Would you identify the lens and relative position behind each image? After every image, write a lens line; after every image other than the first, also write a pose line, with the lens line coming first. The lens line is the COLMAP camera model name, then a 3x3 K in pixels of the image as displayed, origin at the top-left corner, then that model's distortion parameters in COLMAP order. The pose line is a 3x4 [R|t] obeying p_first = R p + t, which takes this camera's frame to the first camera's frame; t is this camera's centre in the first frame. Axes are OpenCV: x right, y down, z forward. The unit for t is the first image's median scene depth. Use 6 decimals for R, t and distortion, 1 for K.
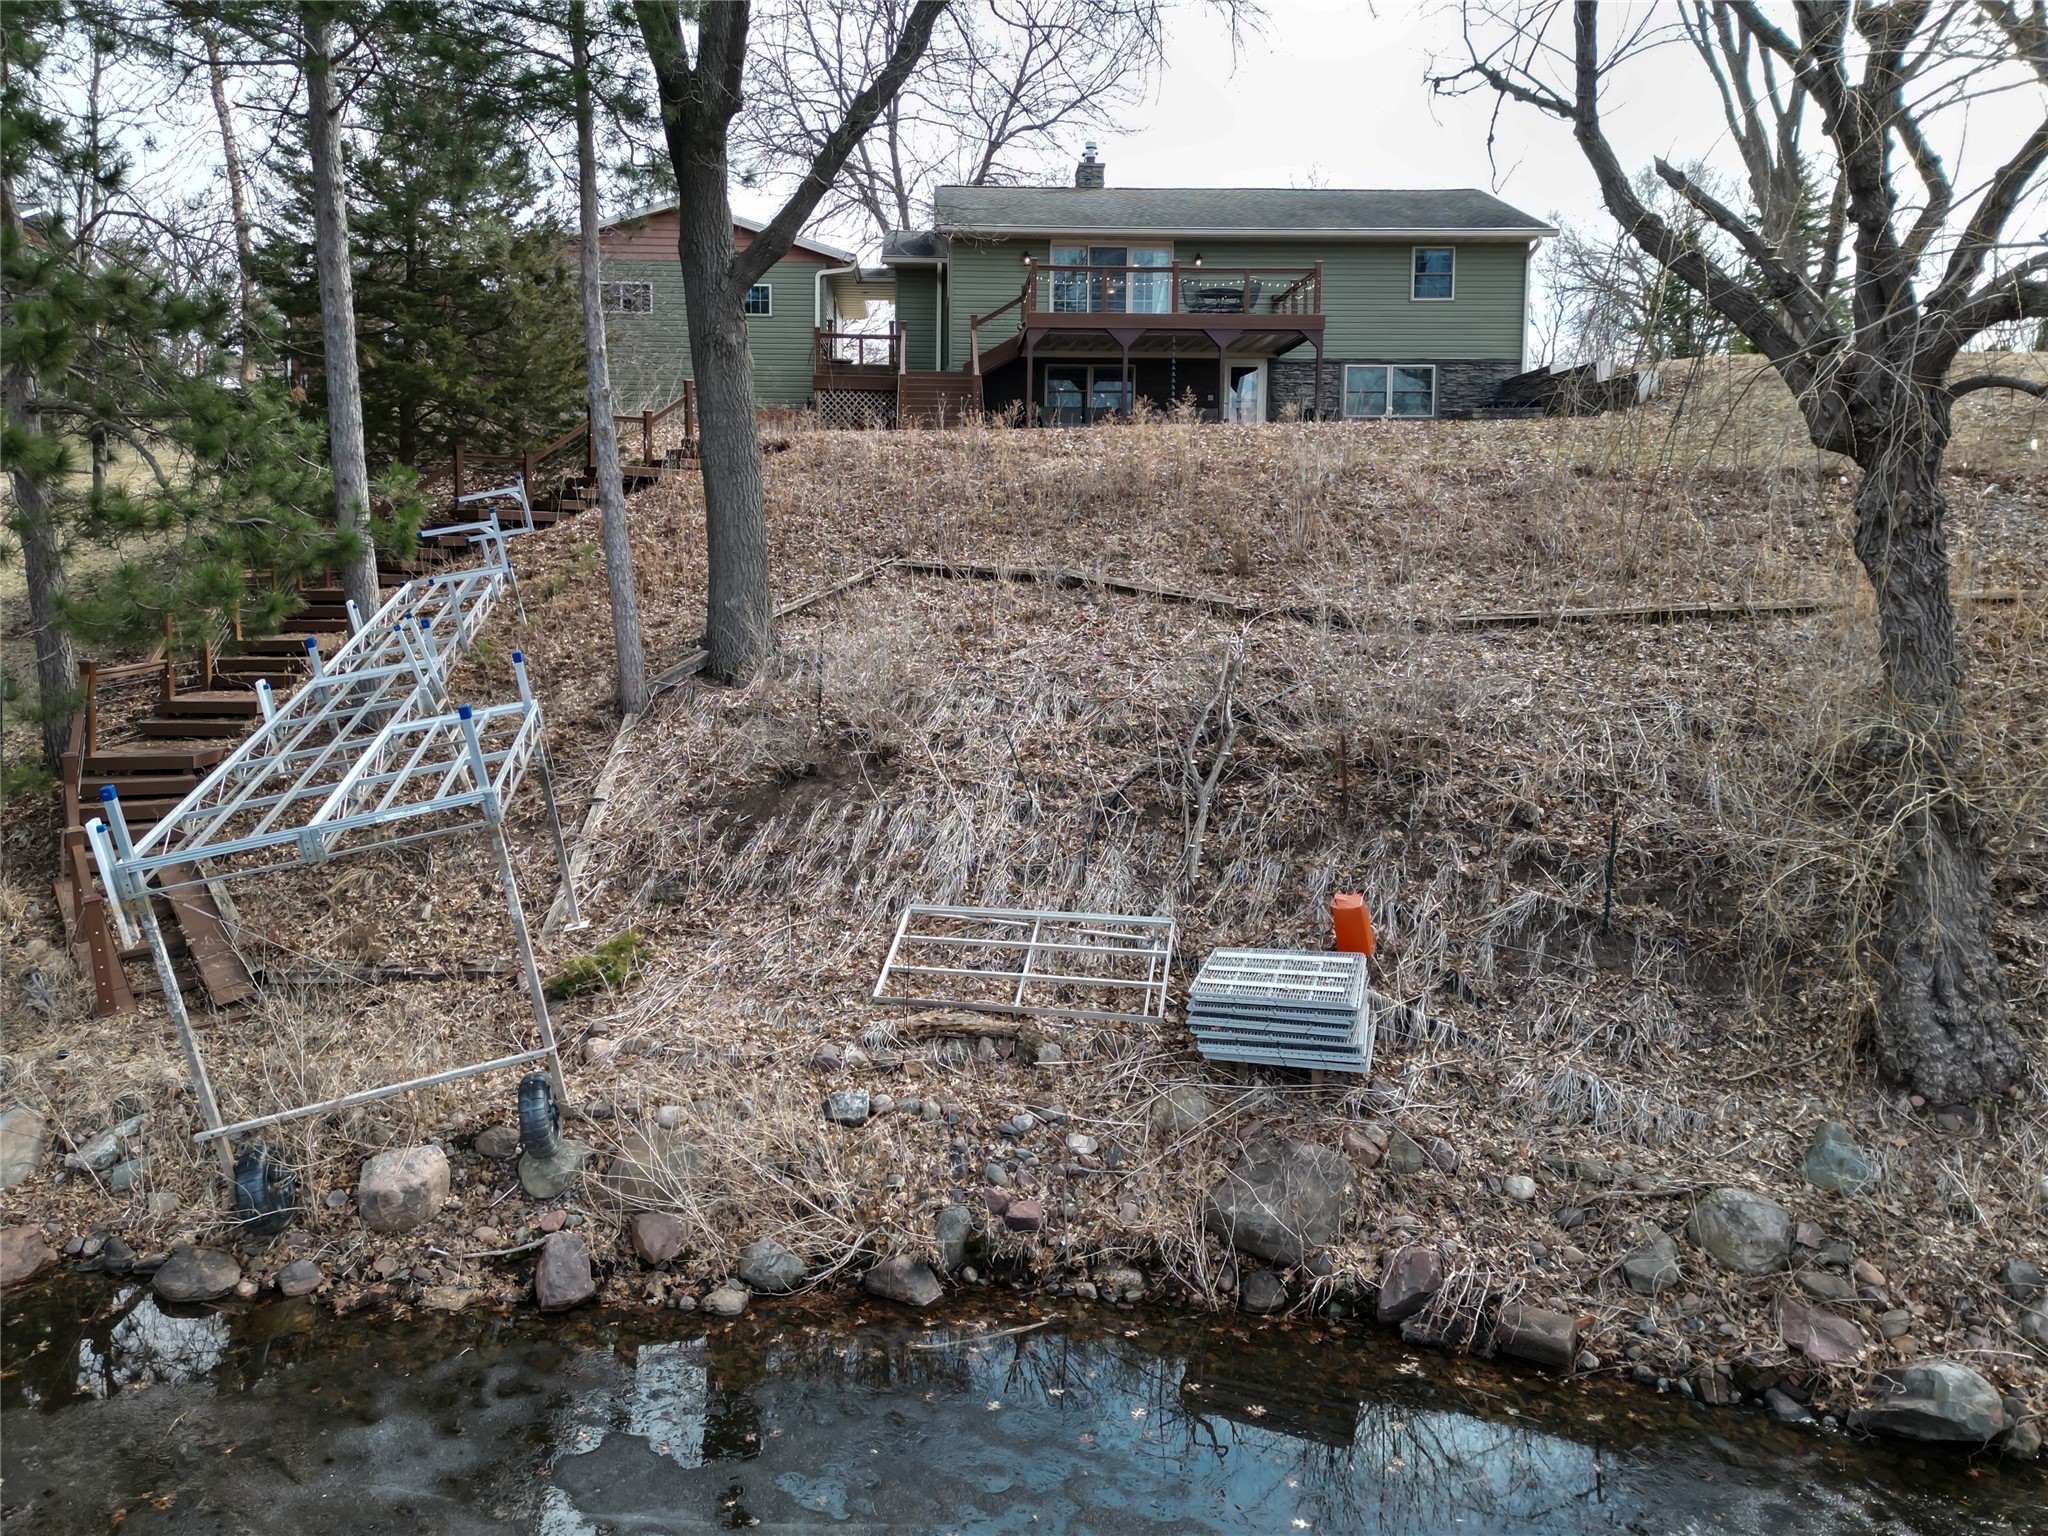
lens RADIAL K [[1477.2, 0, 954.6], [0, 1477.2, 669.6], [0, 0, 1]] dist [0.081551, -0.088077]
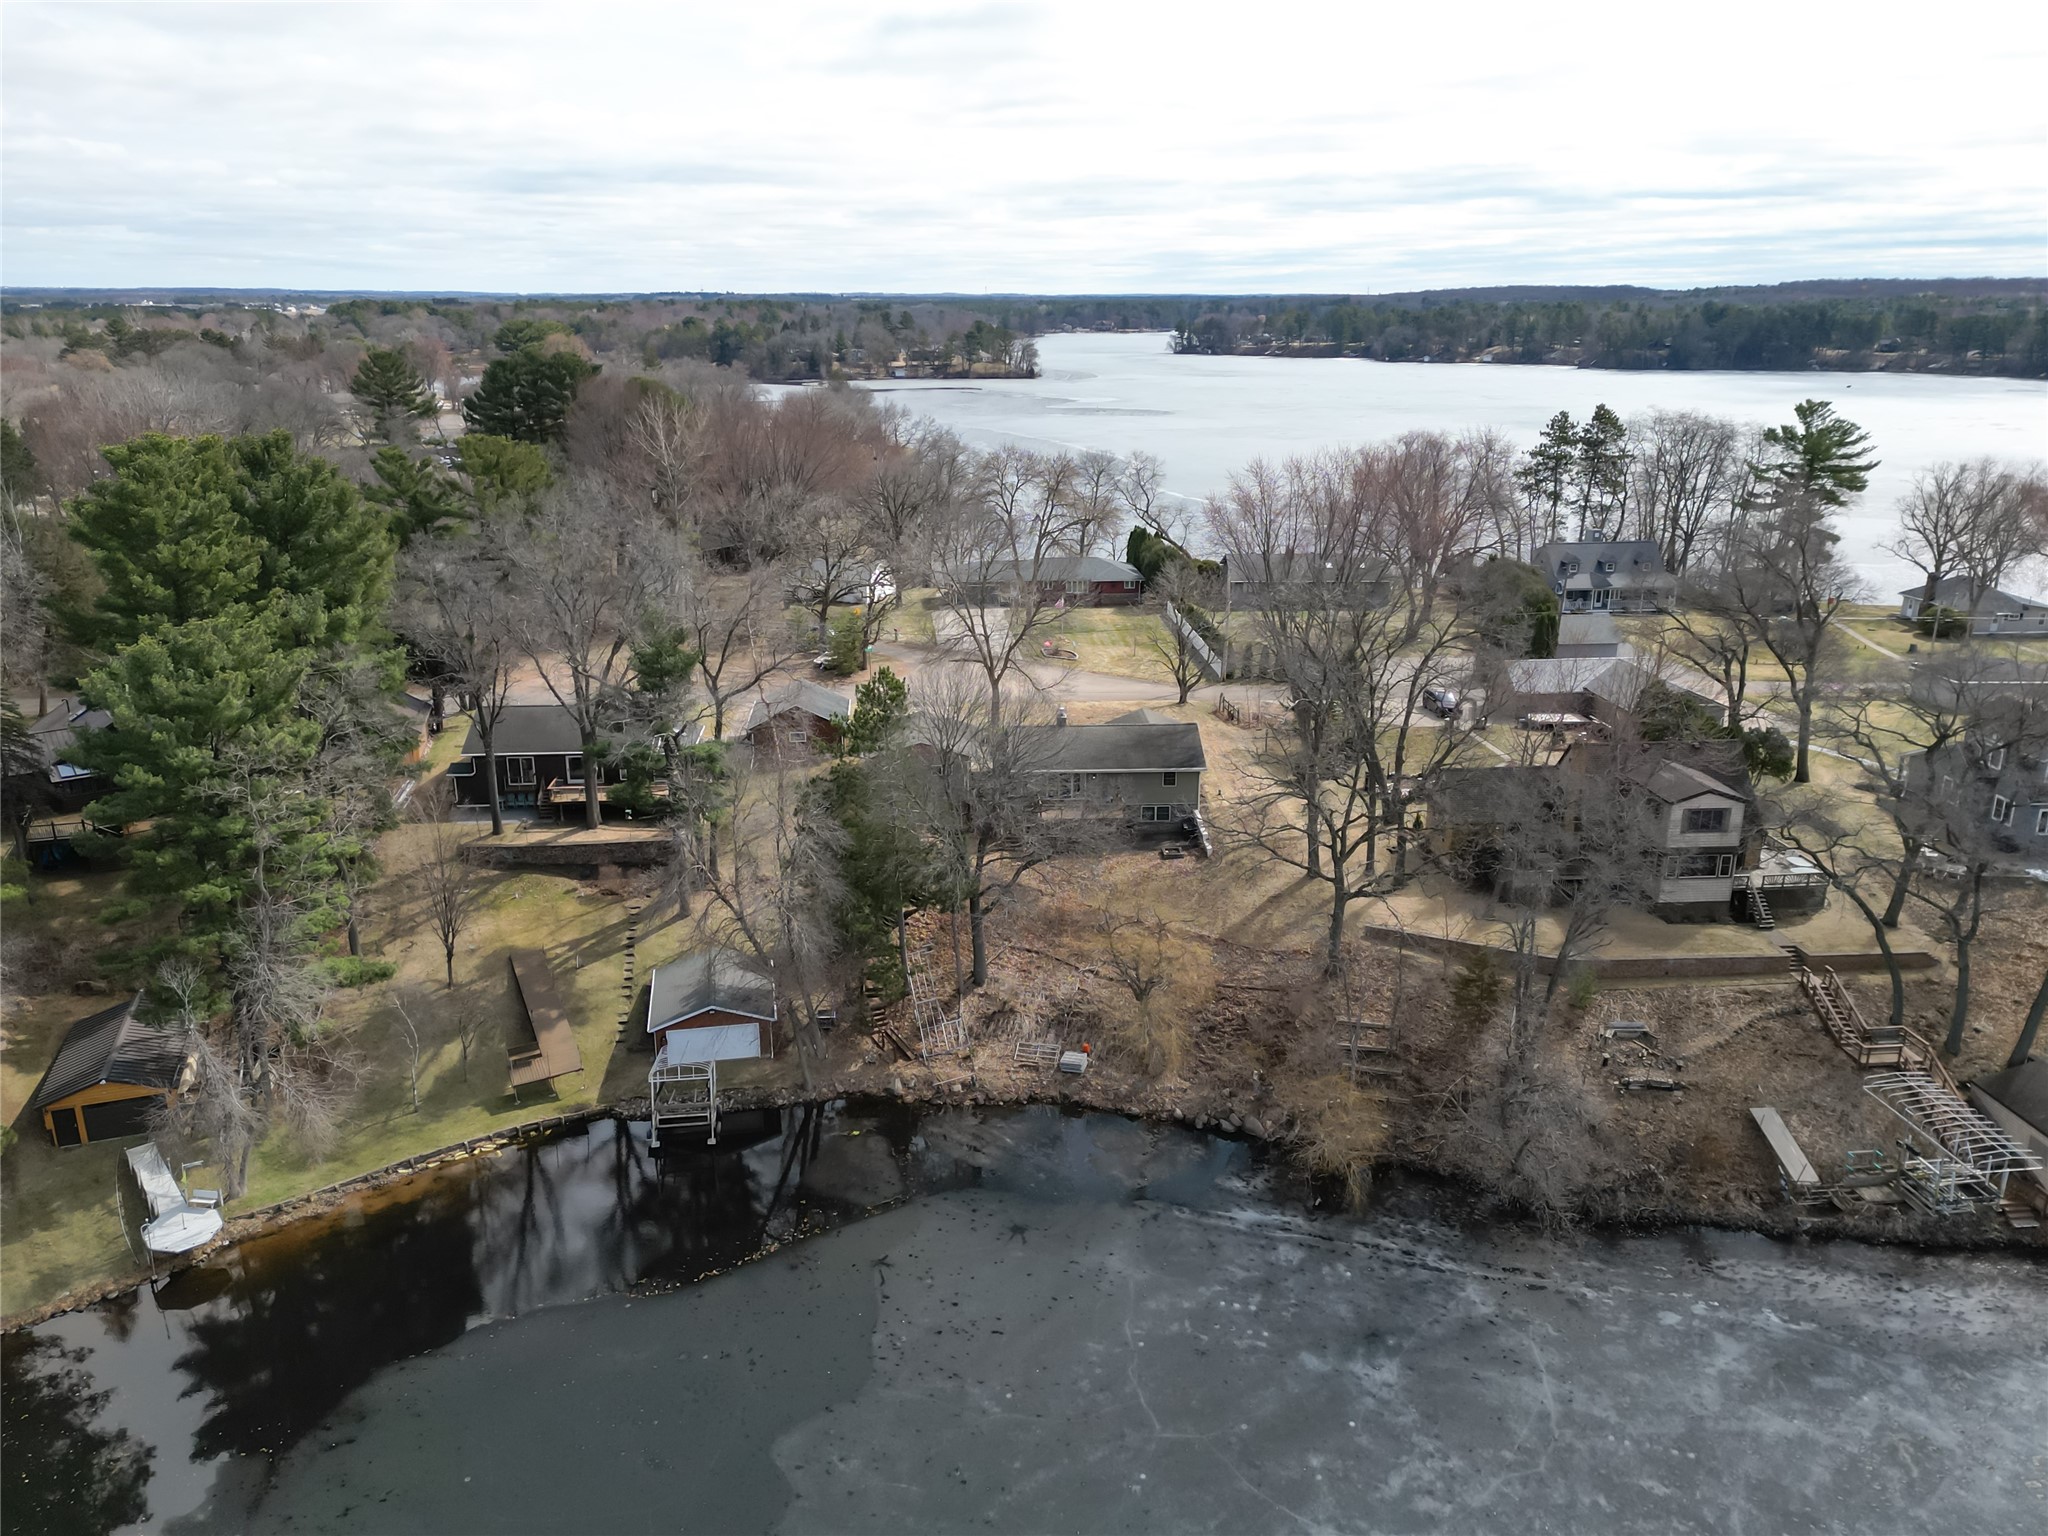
lens RADIAL K [[1485.2, 0, 1024.0], [0, 1485.2, 768.0], [0, 0, 1]] dist [0.089760, -0.089543]
pose [[0.999541, -0.014353, 0.026679, -0.161627], [0.008117, 0.975327, 0.220616, -2.380111], [-0.029187, -0.220298, 0.974996, -4.924782]]
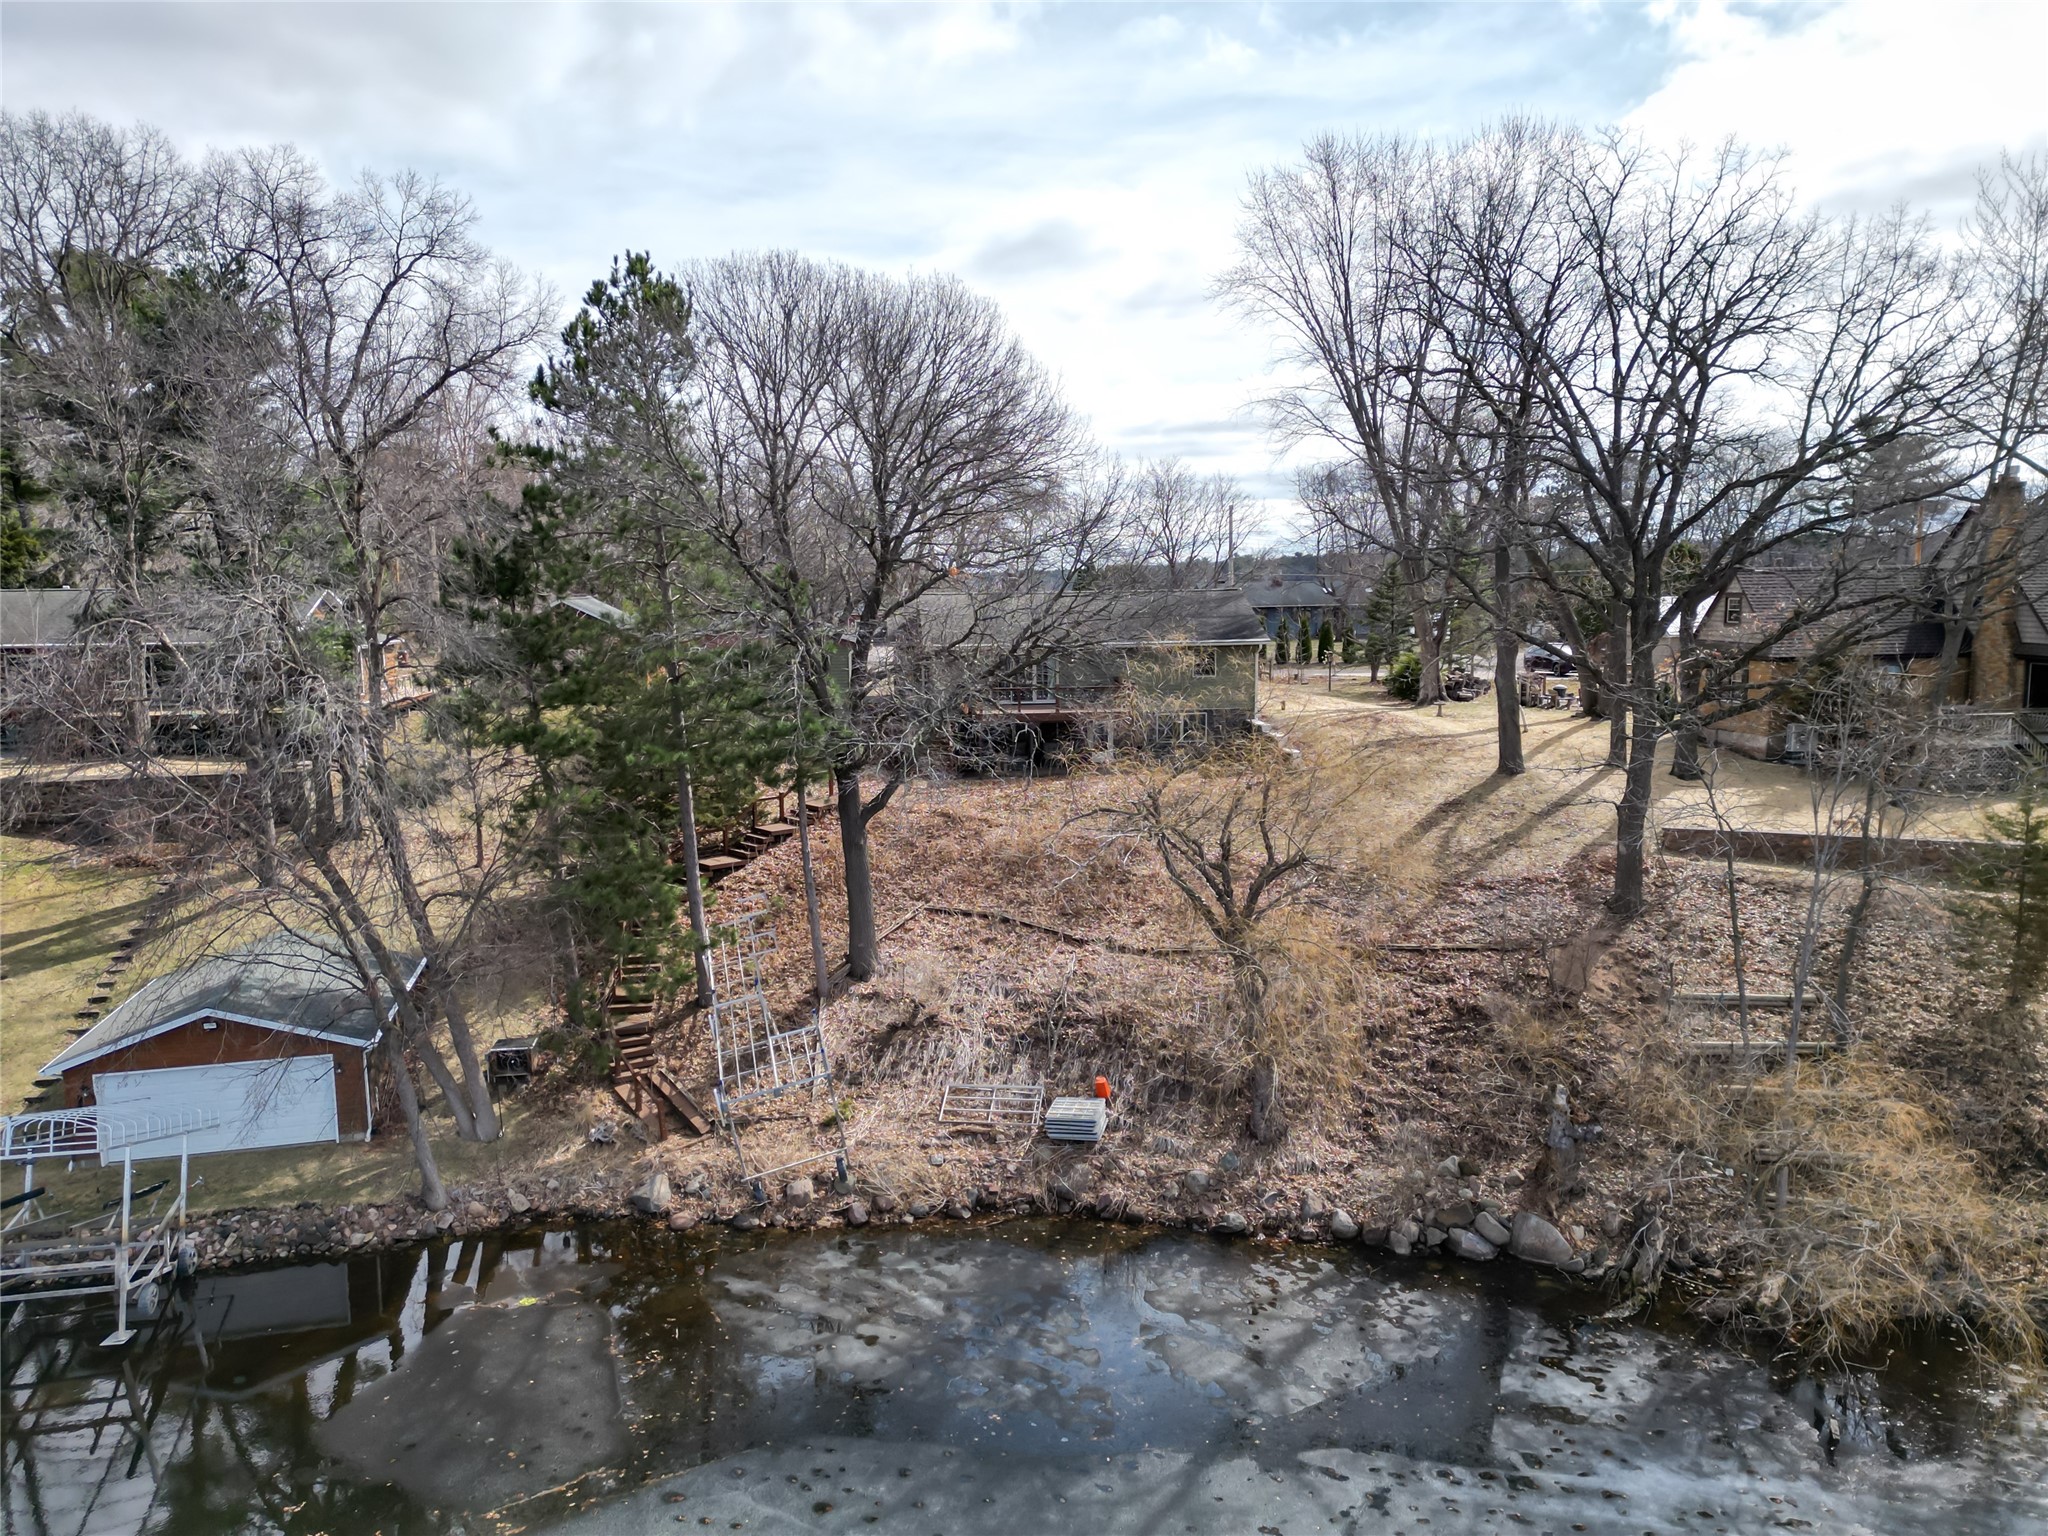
lens RADIAL K [[1437.2, 0, 1024.0], [0, 1437.2, 768.0], [0, 0, 1]] dist [0.076422, -0.079414]
pose [[0.995910, -0.030208, 0.085150, -0.102797], [0.025521, 0.998127, 0.055599, -0.582105], [-0.086670, -0.053198, 0.994816, -1.674926]]
